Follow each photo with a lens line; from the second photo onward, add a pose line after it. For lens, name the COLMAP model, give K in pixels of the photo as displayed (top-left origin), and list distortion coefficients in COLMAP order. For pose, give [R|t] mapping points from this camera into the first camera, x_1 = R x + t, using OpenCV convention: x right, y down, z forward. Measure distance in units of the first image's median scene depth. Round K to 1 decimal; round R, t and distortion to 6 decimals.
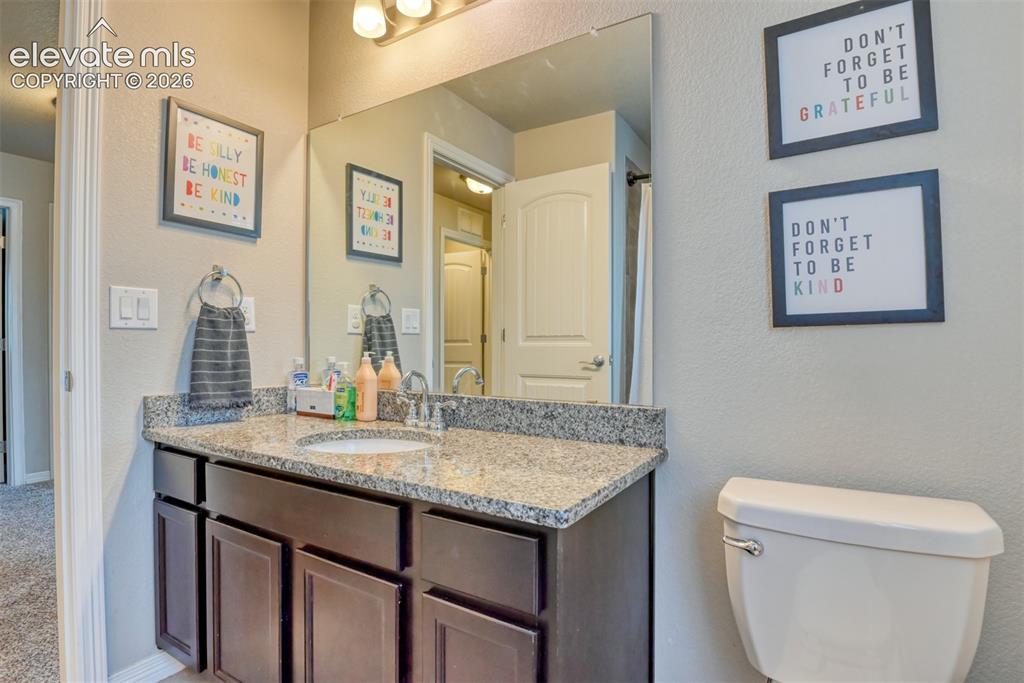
lens RADIAL K [[505.3, 0, 510.8], [0, 505.3, 345.6], [0, 0, 1]] dist [-0.036966, -0.000621]
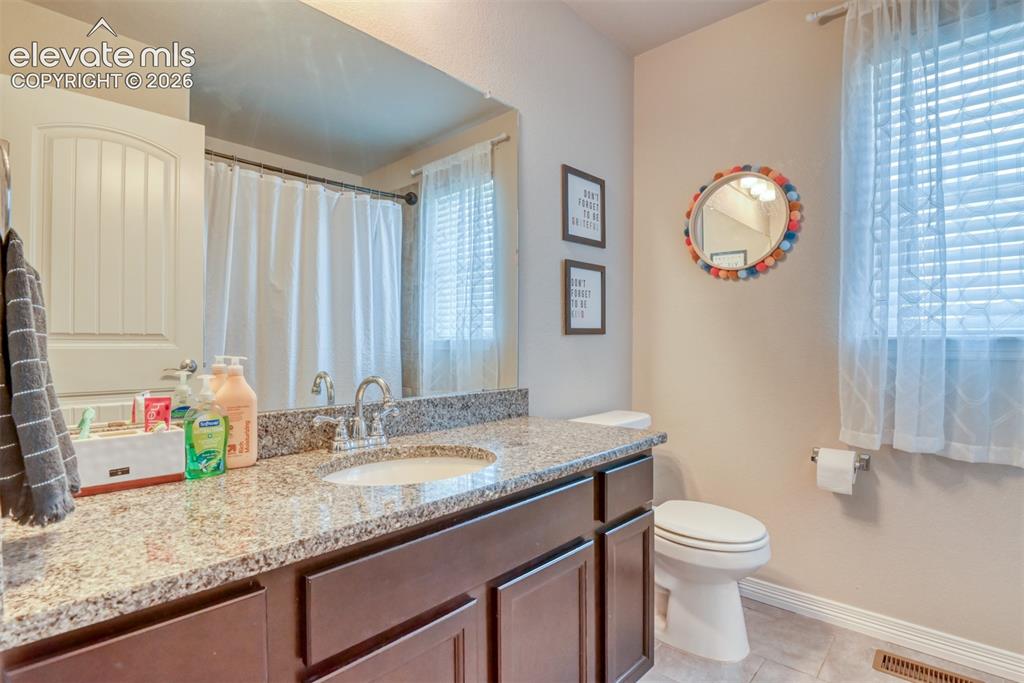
lens RADIAL K [[510.4, 0, 514.5], [0, 510.4, 347.6], [0, 0, 1]] dist [-0.026643, -0.000590]
pose [[0.183564, -0.005072, 0.982995, -1.259251], [0.006640, 0.999970, 0.003920, 0.001147], [-0.982985, 0.005808, 0.183592, 0.816195]]
